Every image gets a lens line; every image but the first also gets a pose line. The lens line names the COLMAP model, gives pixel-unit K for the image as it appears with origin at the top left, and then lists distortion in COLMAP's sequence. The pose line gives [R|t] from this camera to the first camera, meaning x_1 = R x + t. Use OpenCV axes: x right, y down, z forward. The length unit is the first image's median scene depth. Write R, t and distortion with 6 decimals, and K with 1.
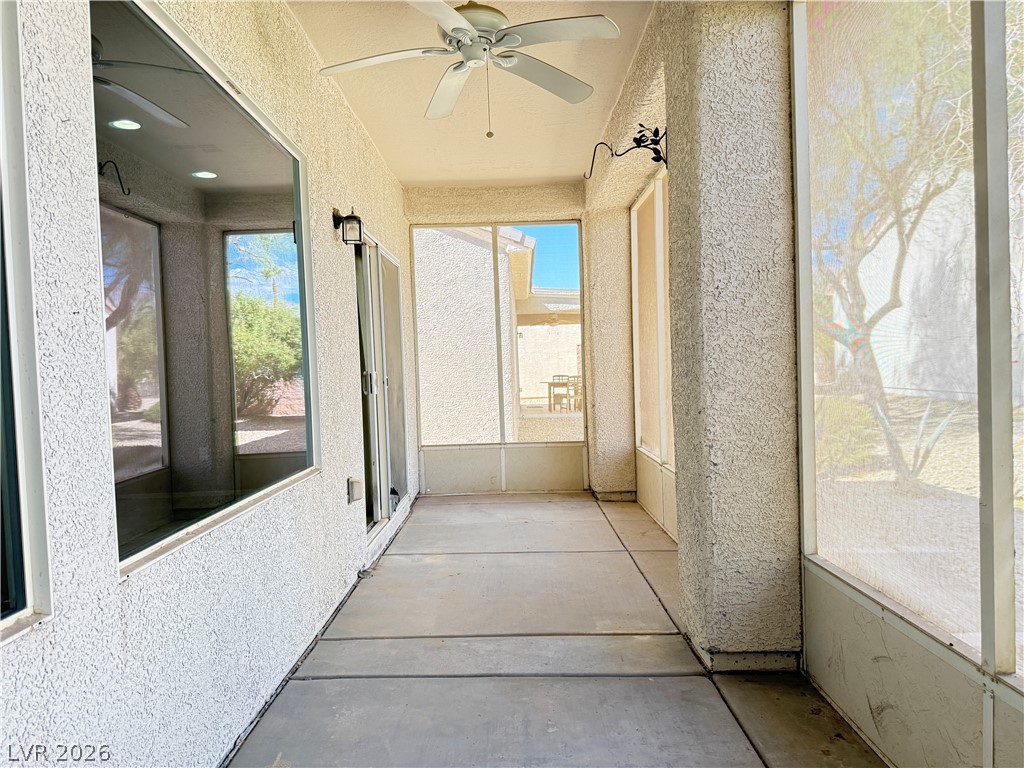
lens RADIAL K [[723.2, 0, 512.0], [0, 723.2, 384.5], [0, 0, 1]] dist [0.048995, -0.061212]
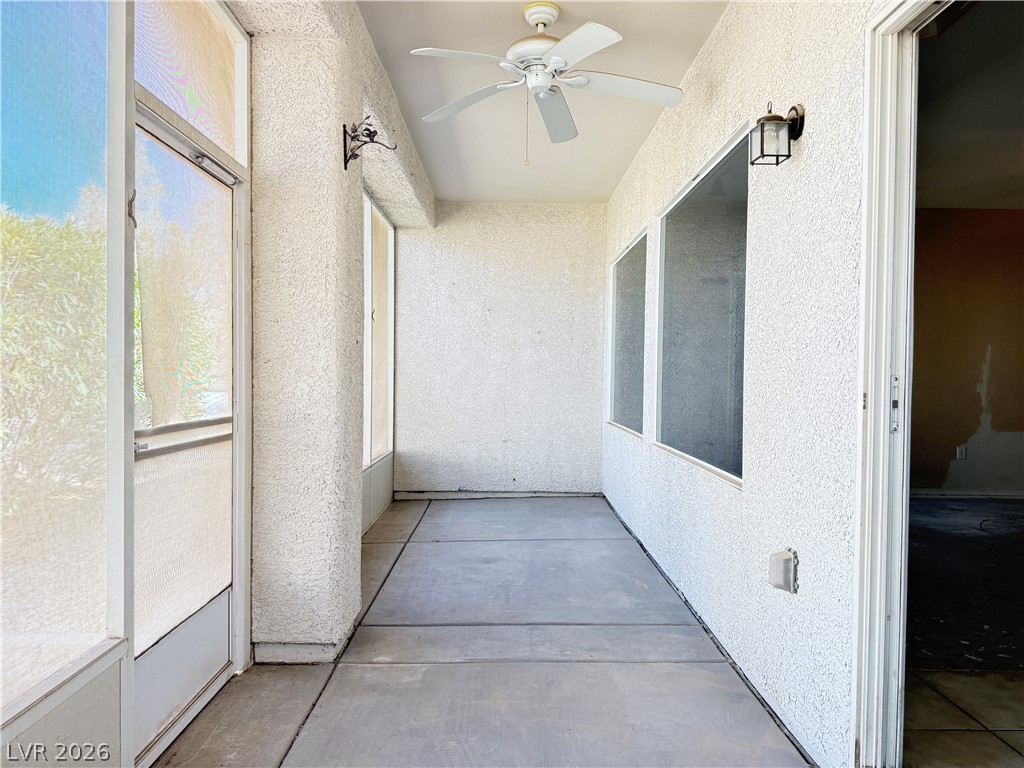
lens RADIAL K [[723.2, 0, 512.3], [0, 723.2, 383.5], [0, 0, 1]] dist [0.048995, -0.061212]
pose [[-0.999626, 0.026042, -0.008387, 0.009569], [0.025703, 0.998937, 0.038263, -0.054409], [0.009374, 0.038033, -0.999233, 2.335963]]
